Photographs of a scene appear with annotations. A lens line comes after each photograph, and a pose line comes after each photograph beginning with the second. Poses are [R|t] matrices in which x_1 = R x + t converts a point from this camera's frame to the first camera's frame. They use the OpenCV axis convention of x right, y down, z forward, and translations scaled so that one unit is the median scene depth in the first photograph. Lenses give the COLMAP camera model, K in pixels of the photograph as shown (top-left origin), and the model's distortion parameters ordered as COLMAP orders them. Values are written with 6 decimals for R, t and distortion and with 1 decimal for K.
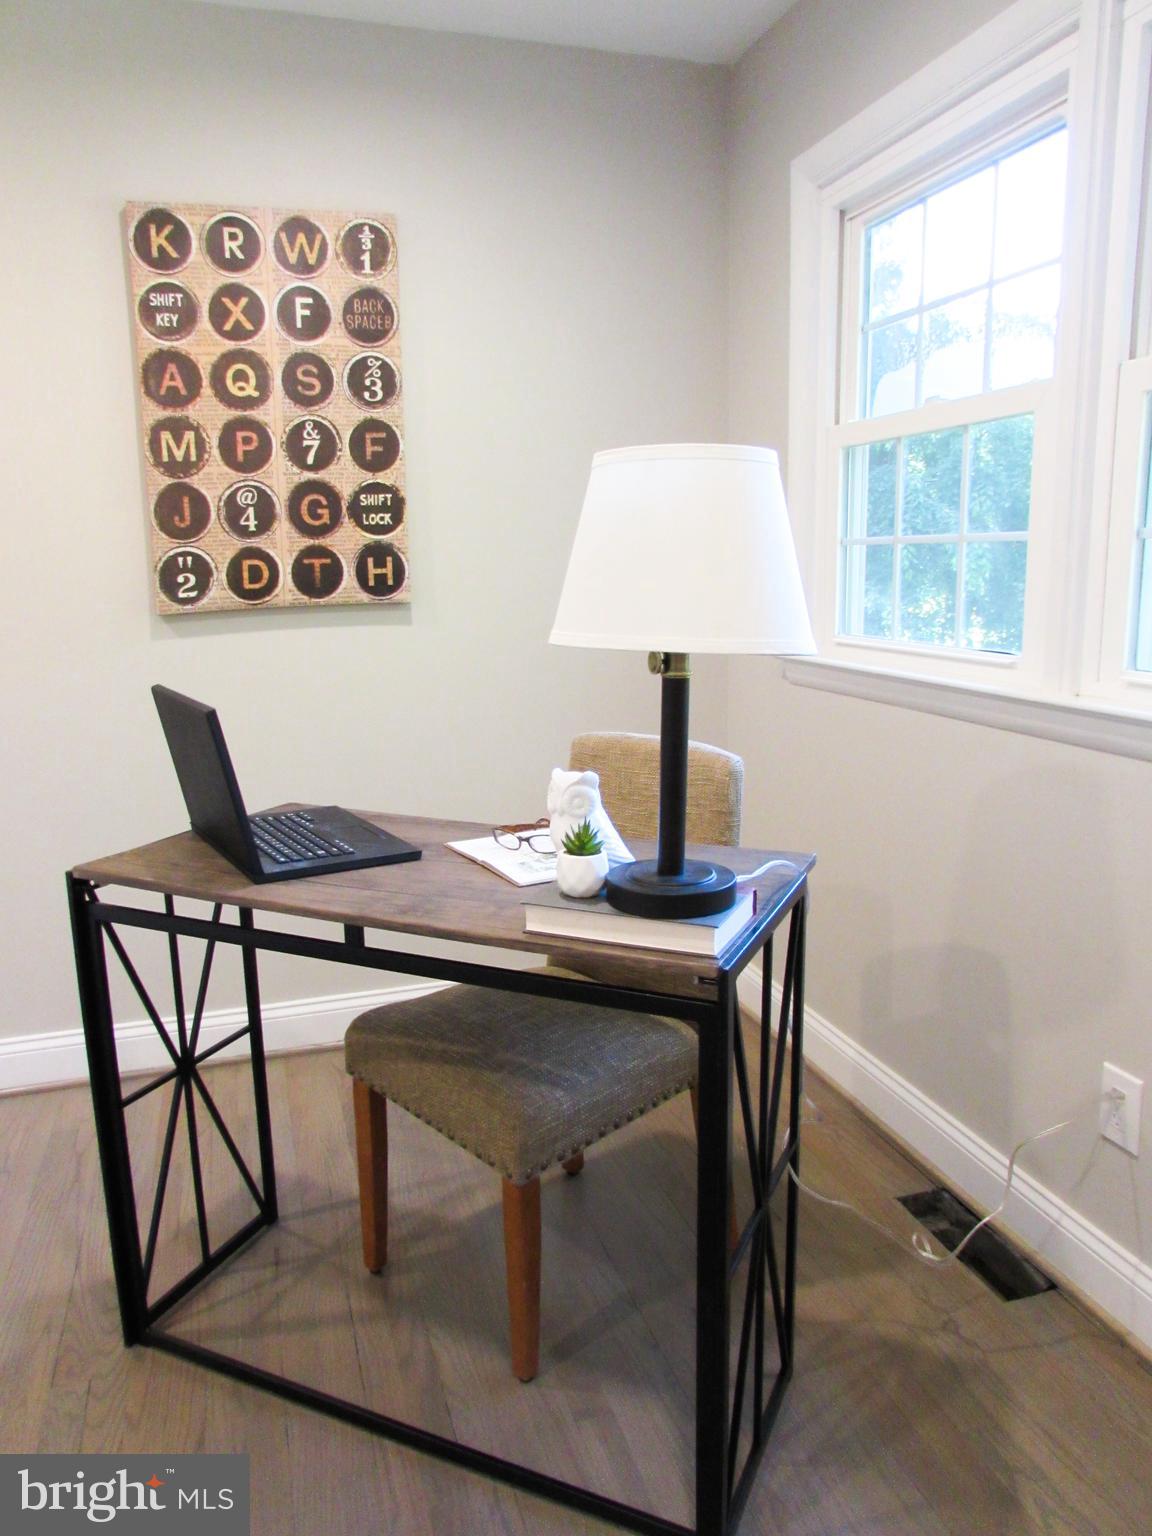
lens RADIAL K [[1081.5, 0, 575.6], [0, 1081.5, 760.9], [0, 0, 1]] dist [-0.046907, 0.023727]
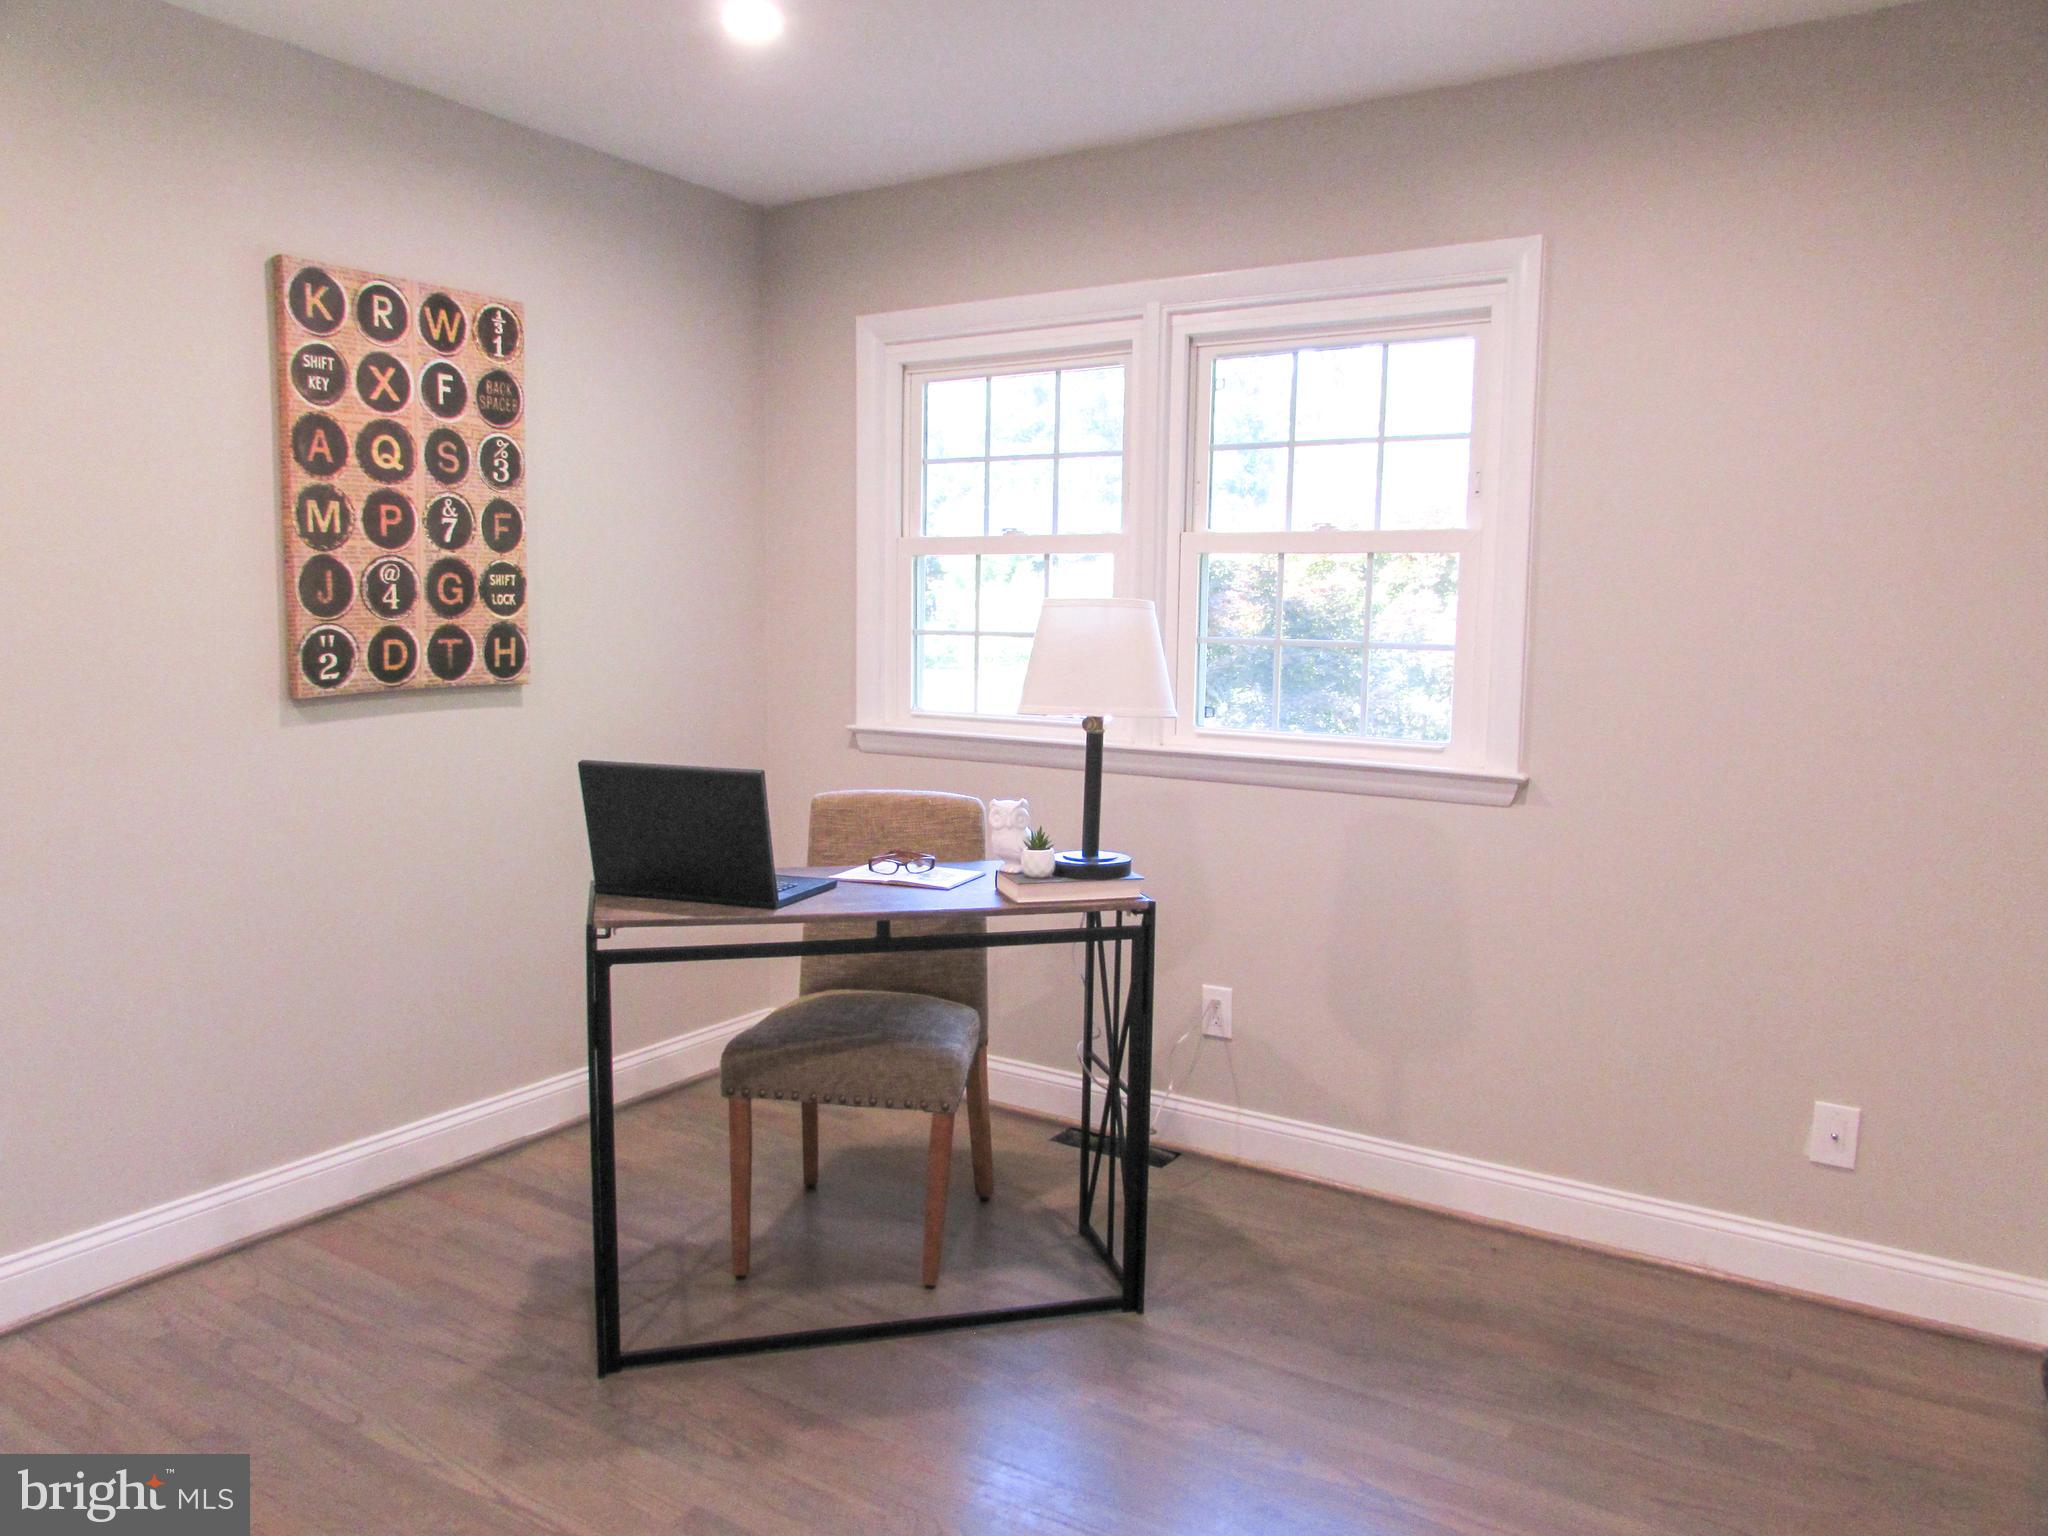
lens RADIAL K [[1442.0, 0, 1021.9], [0, 1442.0, 780.6], [0, 0, 1]] dist [-0.046907, 0.023727]
pose [[0.768900, -0.046262, 0.637694, -0.691446], [0.091889, 0.995020, -0.038611, 0.034864], [-0.632732, 0.088285, 0.769322, -0.301224]]
